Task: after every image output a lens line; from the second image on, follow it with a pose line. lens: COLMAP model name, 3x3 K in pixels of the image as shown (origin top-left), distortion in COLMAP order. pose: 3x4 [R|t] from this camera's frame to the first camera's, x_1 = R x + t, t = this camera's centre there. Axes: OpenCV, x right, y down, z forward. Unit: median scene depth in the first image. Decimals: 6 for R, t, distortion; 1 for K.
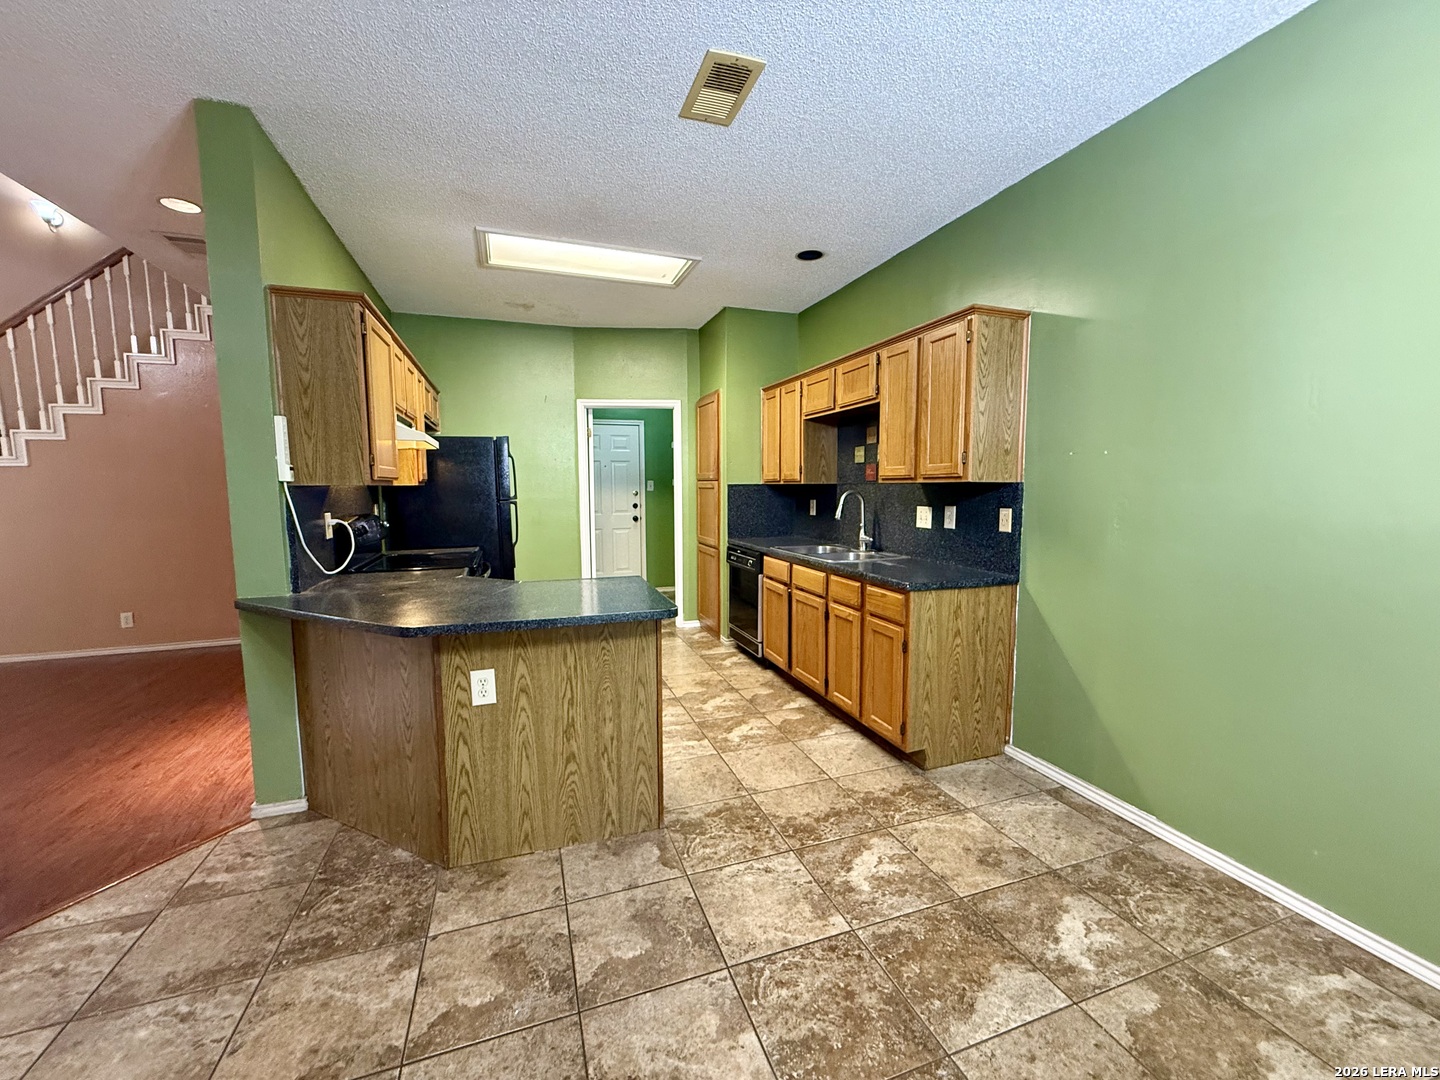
lens RADIAL K [[574.1, 0, 715.9], [0, 574.1, 537.8], [0, 0, 1]] dist [0.000096, 0.000299]
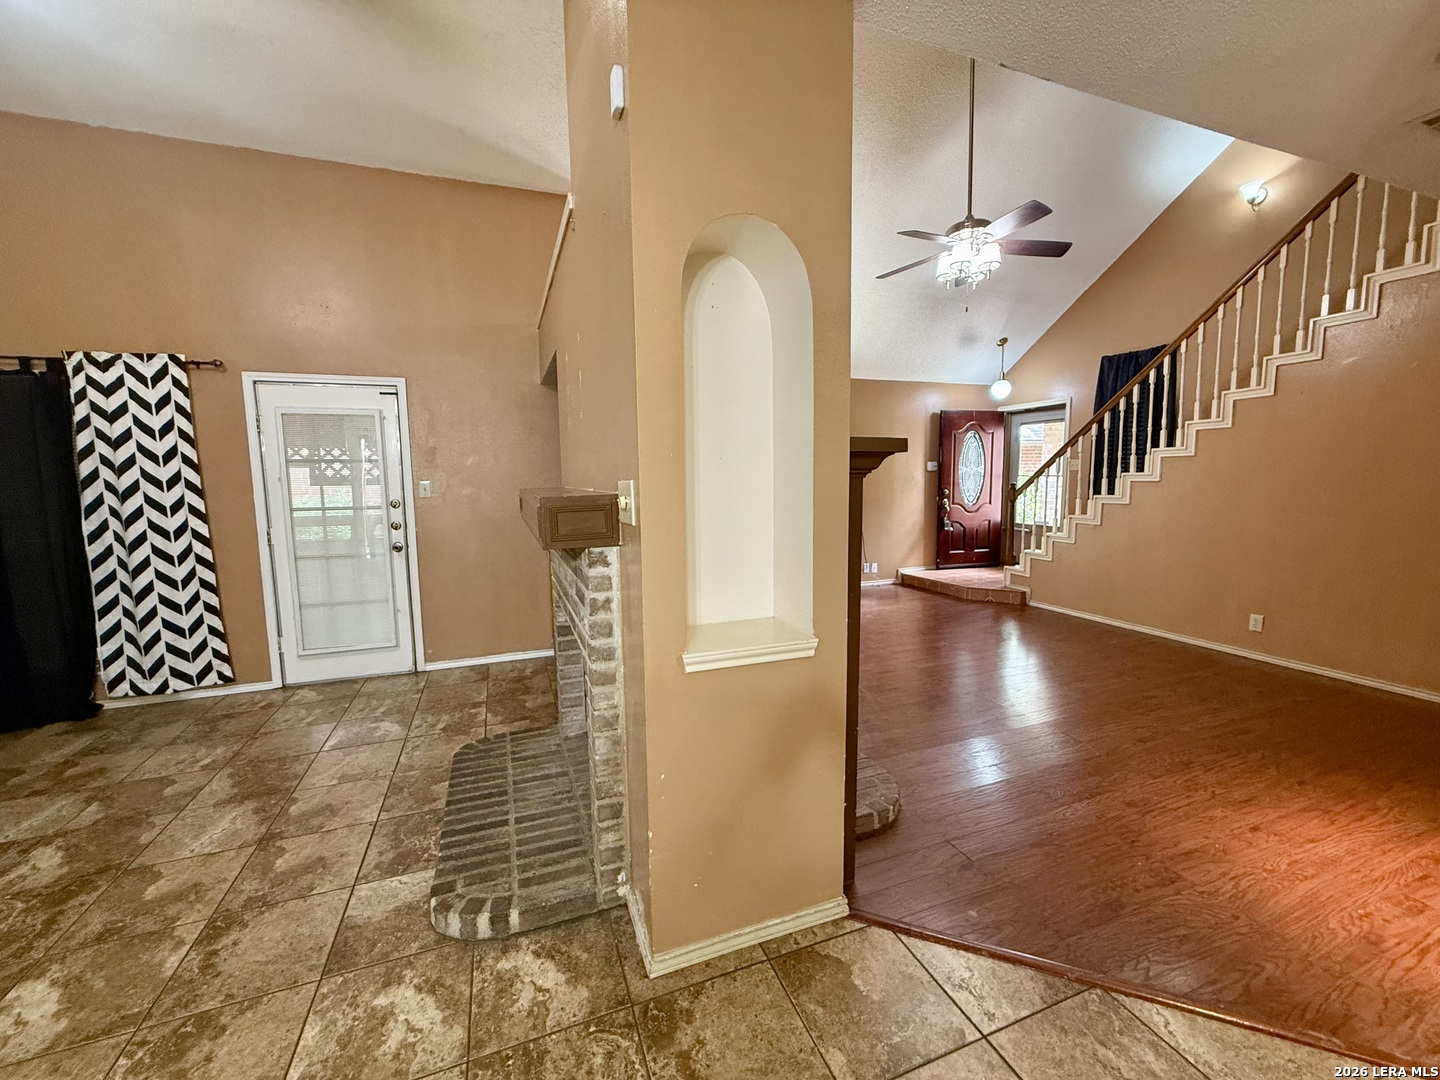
lens RADIAL K [[574.1, 0, 715.9], [0, 574.1, 537.8], [0, 0, 1]] dist [0.000096, 0.000299]
pose [[0.023751, 0.114525, -0.993136, -0.227078], [-0.077225, 0.990659, 0.112392, -0.037039], [0.996731, 0.074025, 0.032374, 0.156007]]
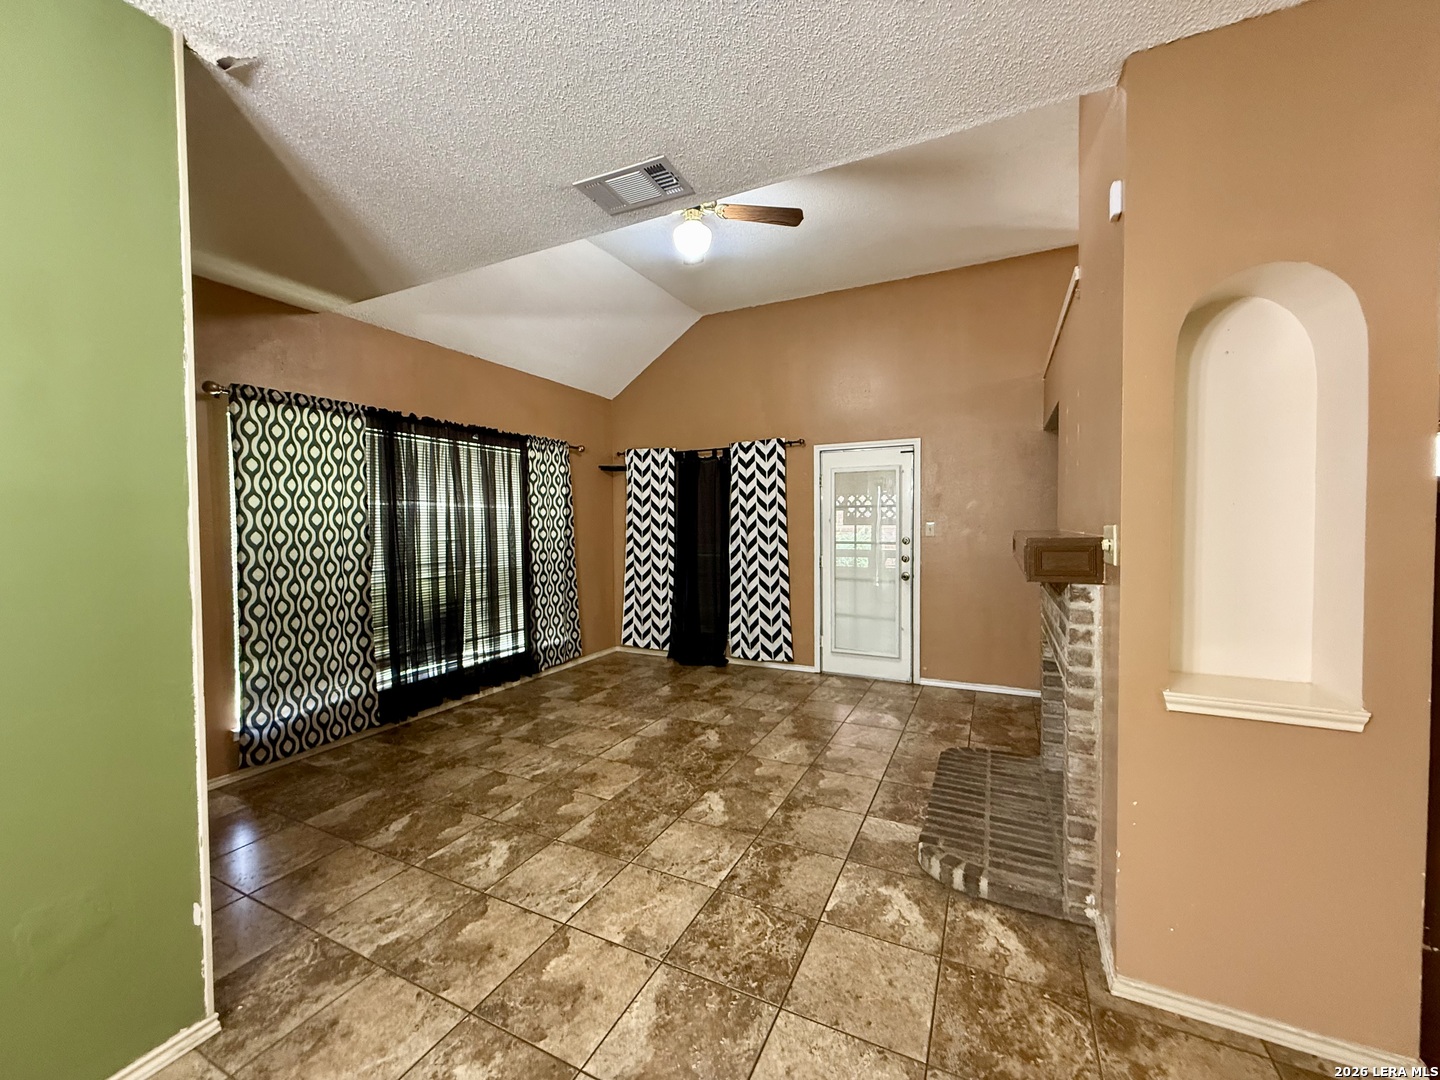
lens RADIAL K [[574.1, 0, 715.9], [0, 574.1, 537.8], [0, 0, 1]] dist [0.000096, 0.000299]
pose [[-0.712161, 0.032747, -0.701252, -0.064666], [-0.050748, 0.993897, 0.097950, -0.047474], [0.700180, 0.105343, -0.706152, 0.217372]]
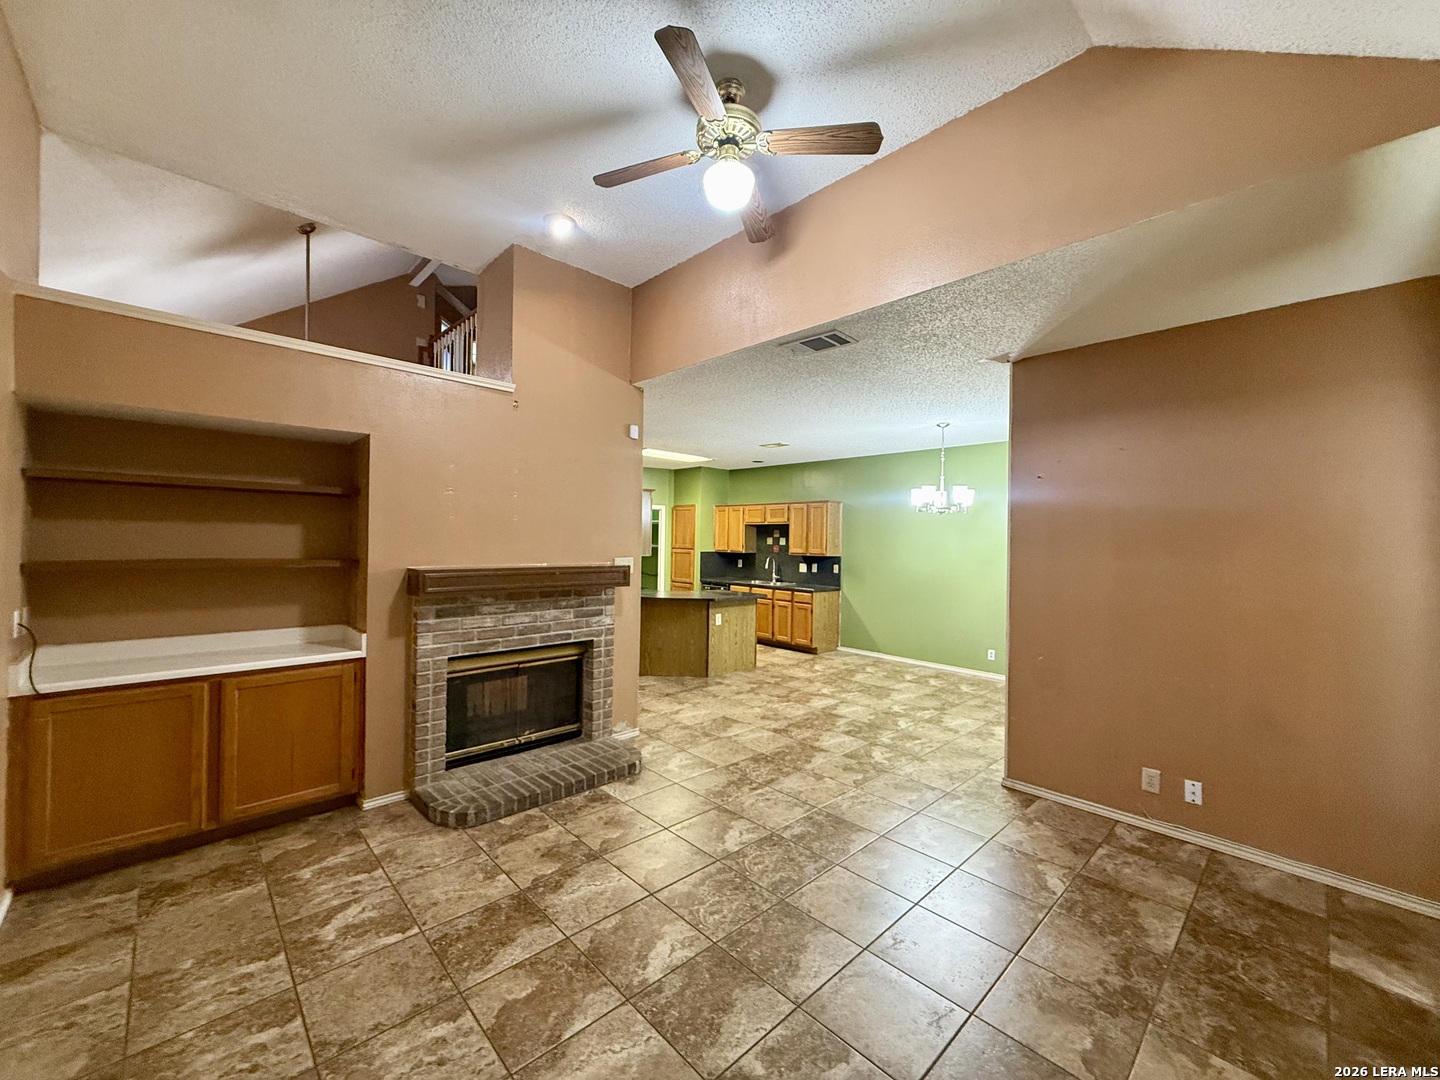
lens RADIAL K [[574.1, 0, 715.9], [0, 574.1, 537.8], [0, 0, 1]] dist [0.000096, 0.000299]
pose [[0.911969, 0.022112, 0.409663, -1.089990], [0.015069, 0.996067, -0.087309, 0.050593], [-0.409982, 0.085796, 0.908049, -1.236202]]
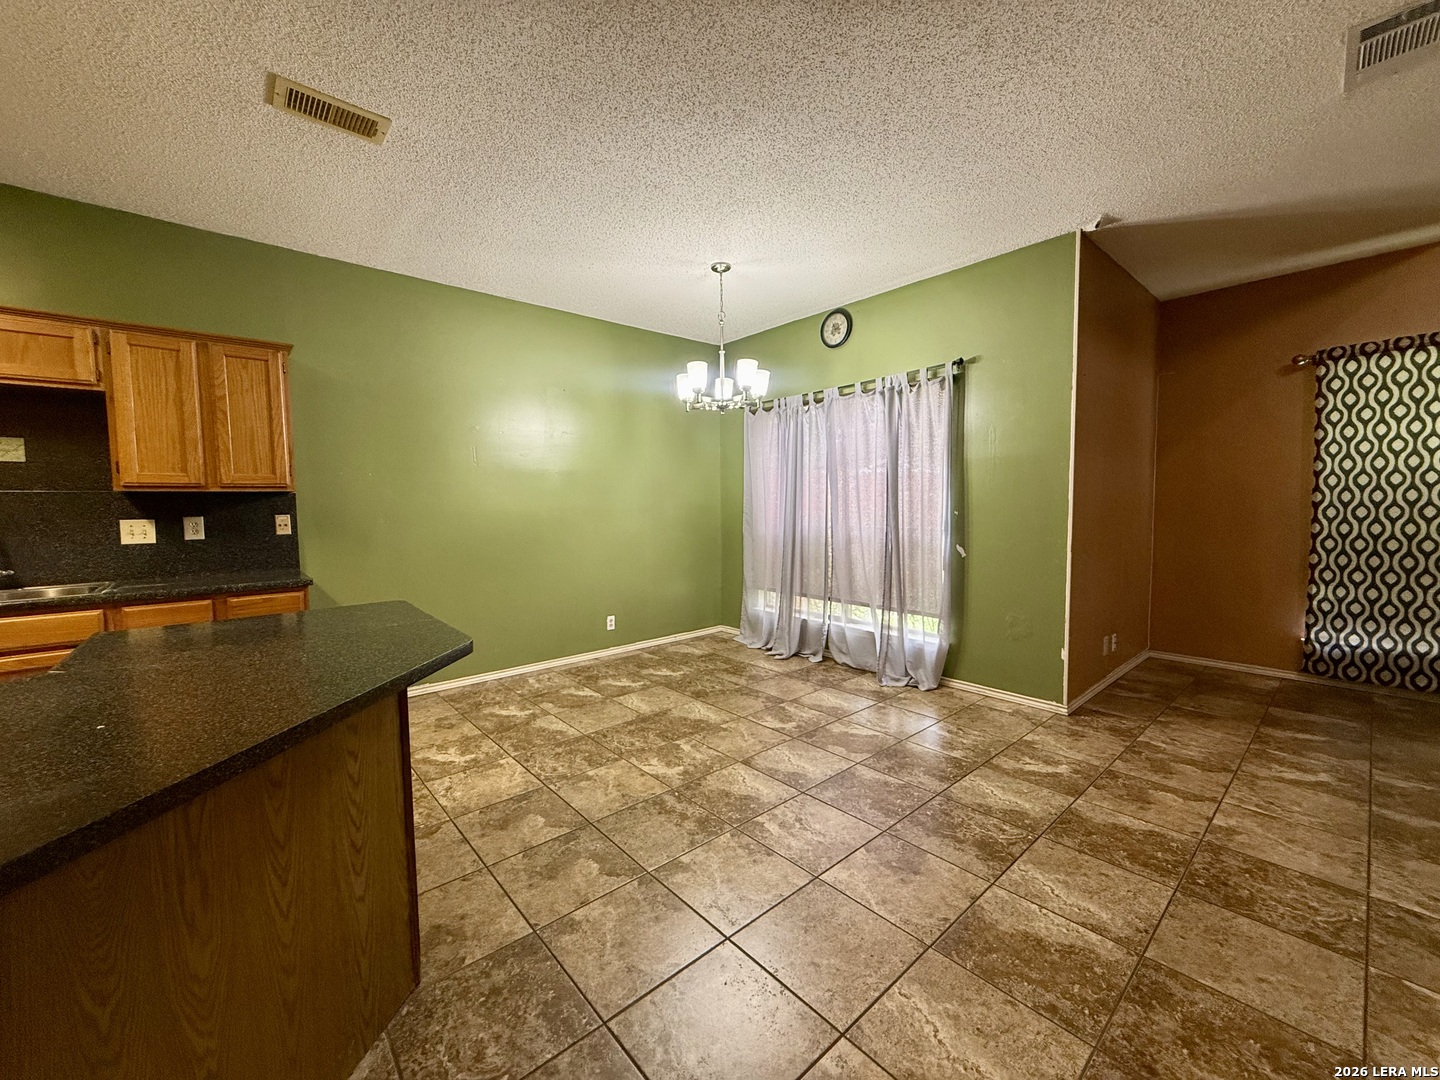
lens RADIAL K [[574.1, 0, 715.9], [0, 574.1, 537.8], [0, 0, 1]] dist [0.000096, 0.000299]
pose [[-0.372468, -0.047223, 0.926843, -0.796329], [0.098011, 0.991118, 0.089885, -0.019587], [-0.922855, 0.124320, -0.364531, 0.522280]]
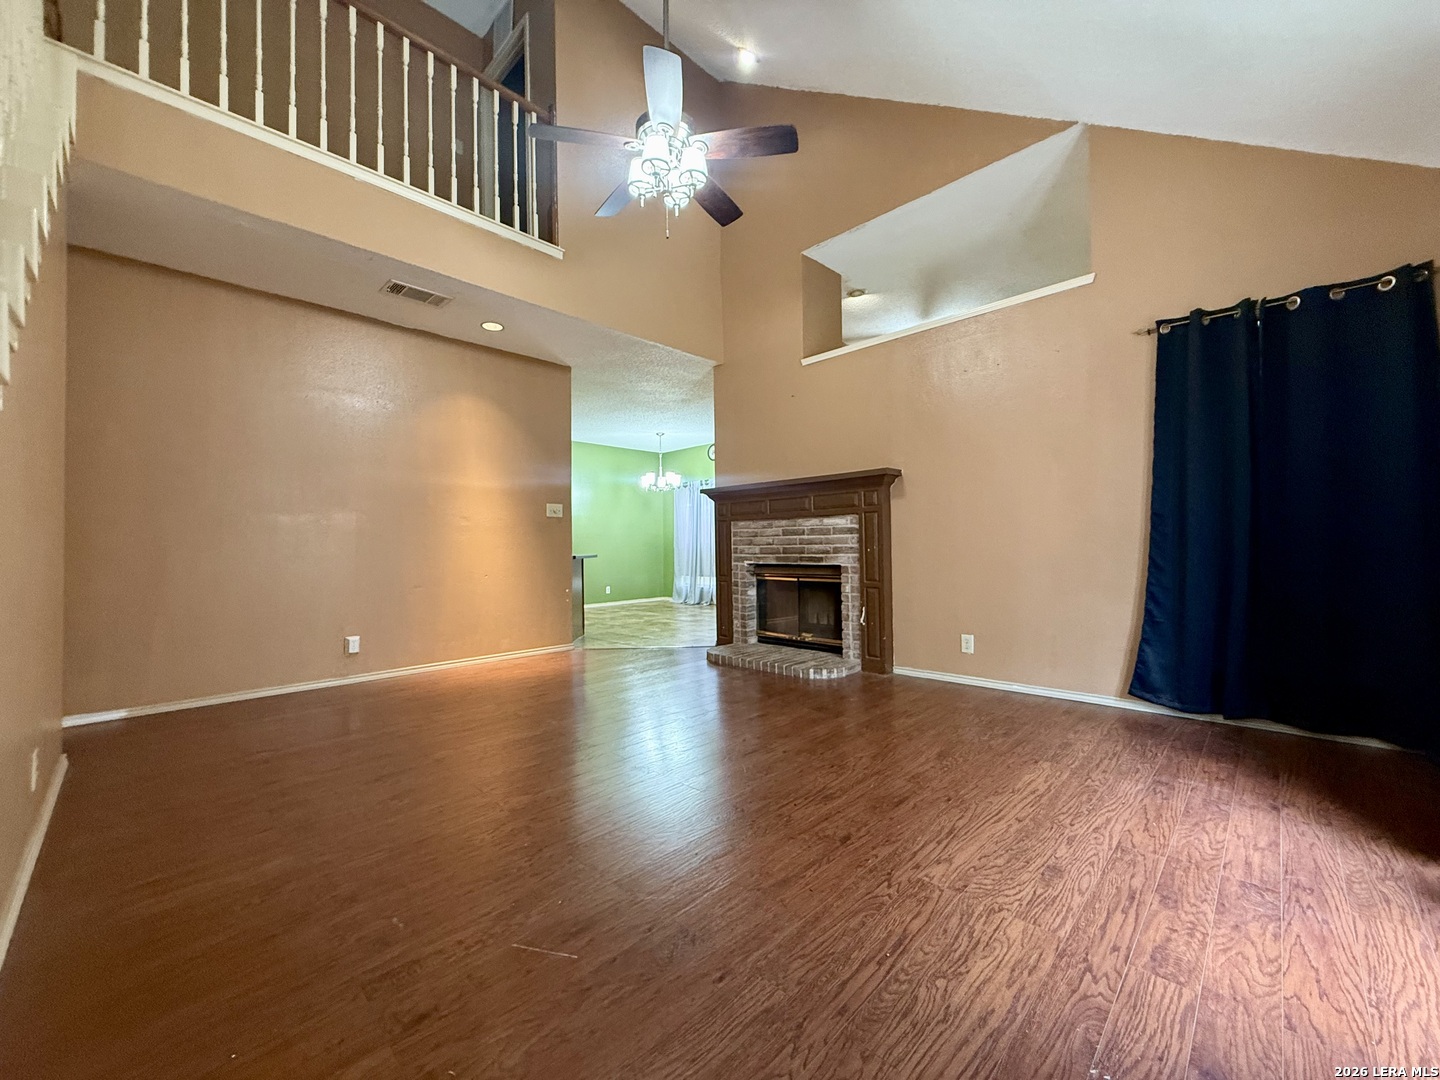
lens RADIAL K [[574.1, 0, 715.9], [0, 574.1, 537.8], [0, 0, 1]] dist [0.000096, 0.000299]
pose [[-0.441476, 0.028289, 0.896827, -2.296160], [0.098511, 0.994989, 0.017108, 0.033234], [-0.891849, 0.095900, -0.442050, 1.059514]]
